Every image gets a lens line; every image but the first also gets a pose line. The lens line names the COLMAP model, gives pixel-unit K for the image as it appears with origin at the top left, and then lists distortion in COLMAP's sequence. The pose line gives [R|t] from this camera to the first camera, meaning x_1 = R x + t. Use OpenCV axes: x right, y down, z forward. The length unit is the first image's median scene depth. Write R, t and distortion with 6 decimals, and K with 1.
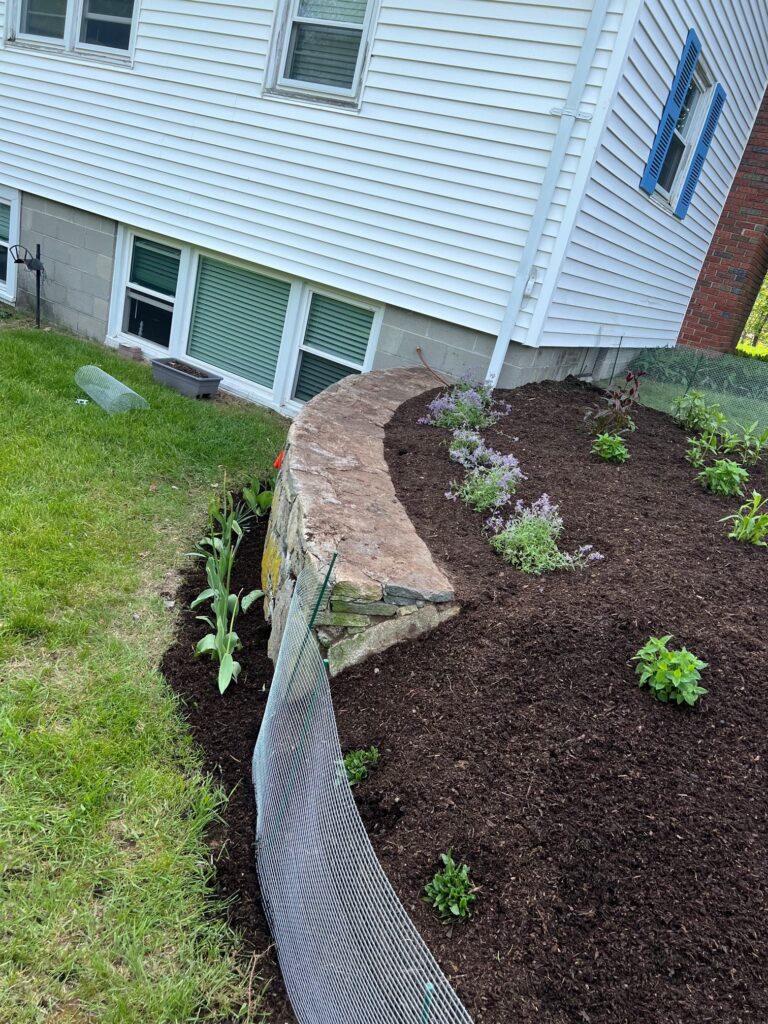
lens RADIAL K [[781.8, 0, 403.8], [0, 781.8, 521.0], [0, 0, 1]] dist [0.053679, -0.064676]
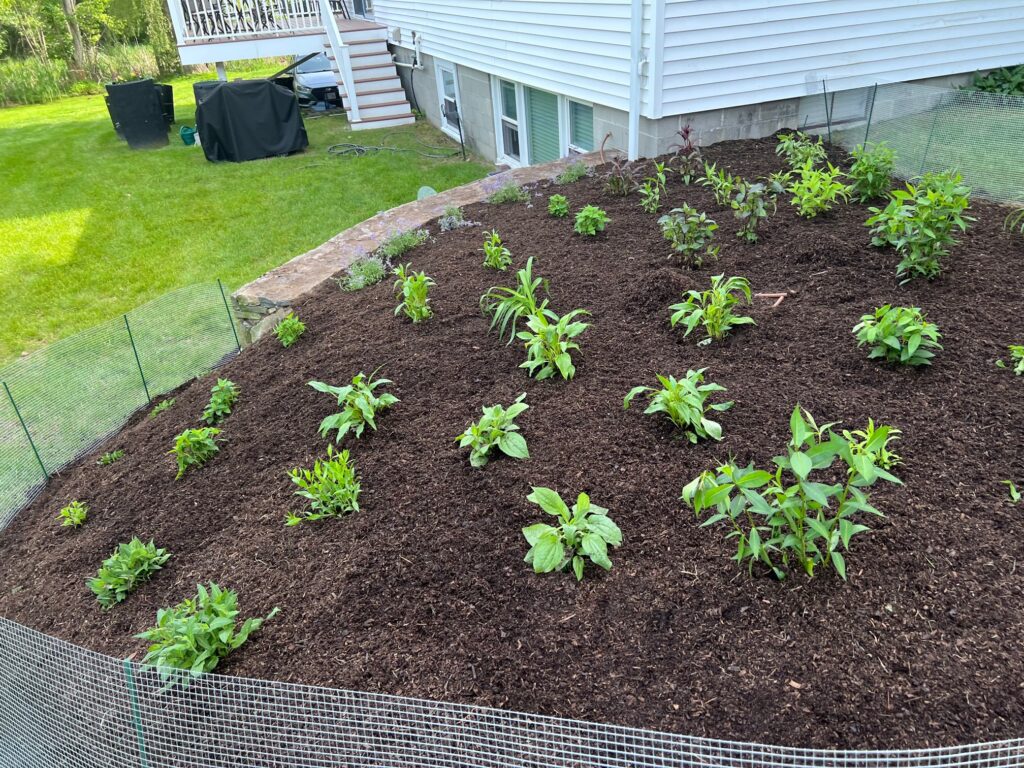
lens RADIAL K [[781.8, 0, 525.1], [0, 781.8, 382.8], [0, 0, 1]] dist [0.053679, -0.064676]
pose [[0.752518, 0.030451, -0.657868, 0.705861], [0.023051, 0.997101, 0.072521, 0.067651], [0.658168, -0.069737, 0.749634, -0.012060]]
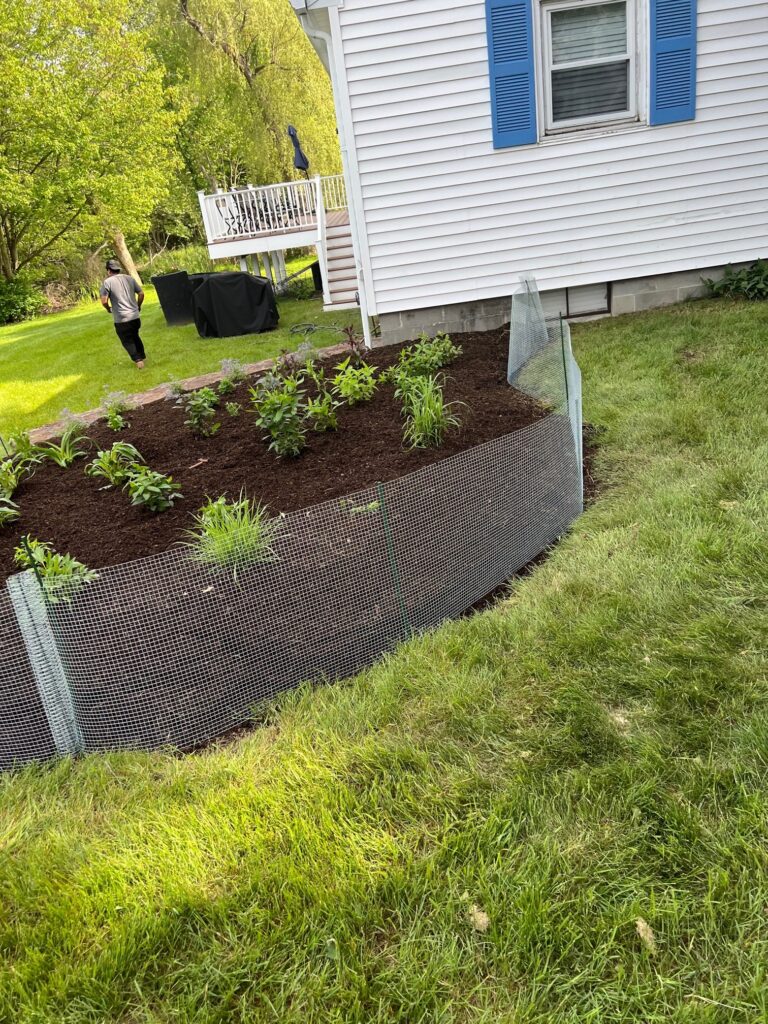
lens RADIAL K [[781.8, 0, 382.3], [0, 781.8, 520.8], [0, 0, 1]] dist [0.053679, -0.064676]
pose [[0.462999, 0.069886, -0.883599, 1.261941], [-0.057461, 0.997156, 0.048759, 0.060826], [0.884494, 0.028197, 0.465698, 0.349447]]
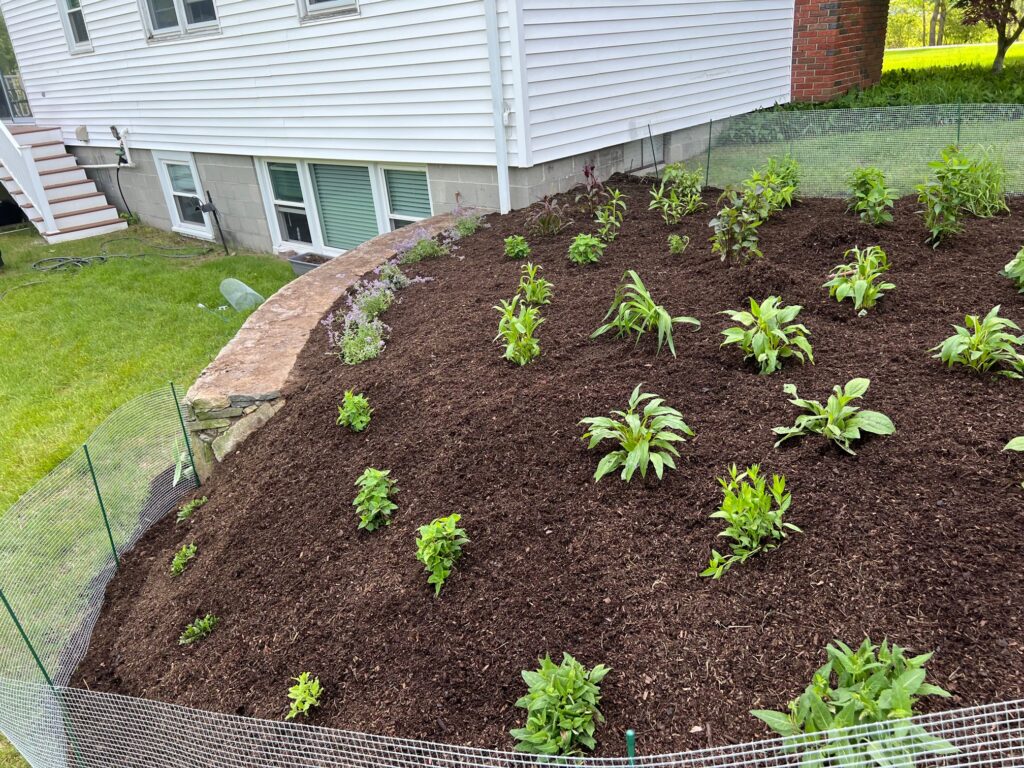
lens RADIAL K [[781.8, 0, 529.0], [0, 781.8, 392.7], [0, 0, 1]] dist [0.053679, -0.064676]
pose [[0.933997, -0.211491, -0.287959, 0.382692], [0.225506, 0.974110, 0.015997, 0.073460], [0.277120, -0.079877, 0.957509, -0.111766]]
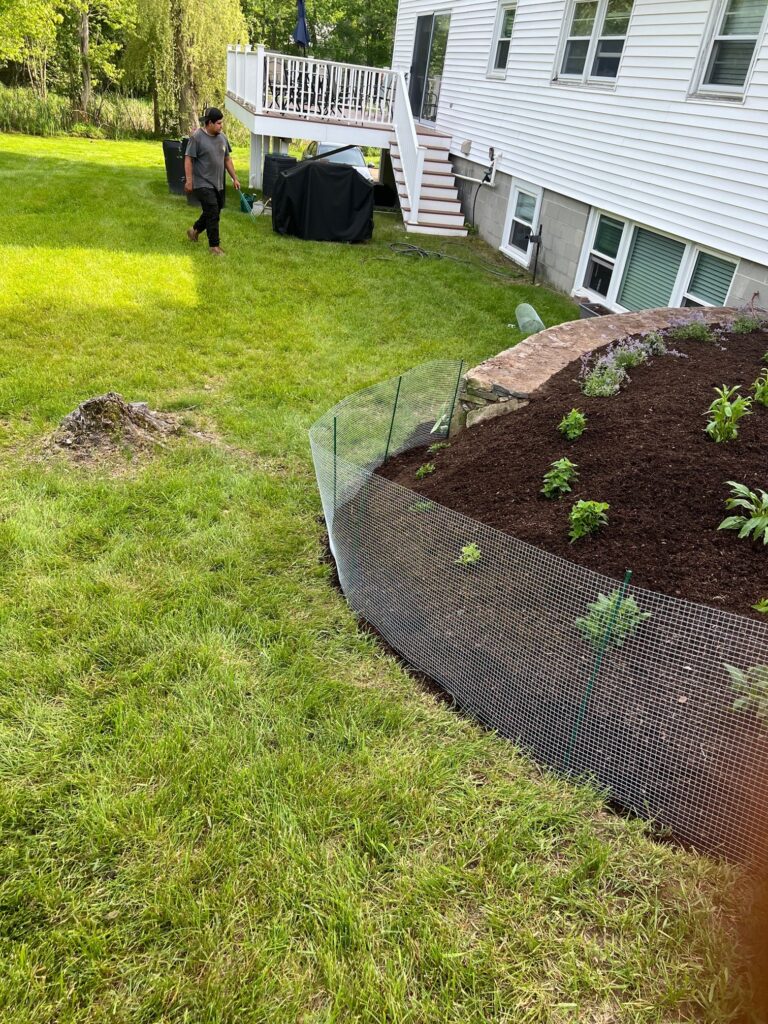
lens RADIAL K [[781.8, 0, 380.7], [0, 781.8, 514.3], [0, 0, 1]] dist [0.053679, -0.064676]
pose [[0.714744, 0.197417, -0.670945, 0.479231], [-0.189631, 0.978101, 0.085783, 0.117945], [0.673187, 0.065919, 0.736528, -0.263098]]
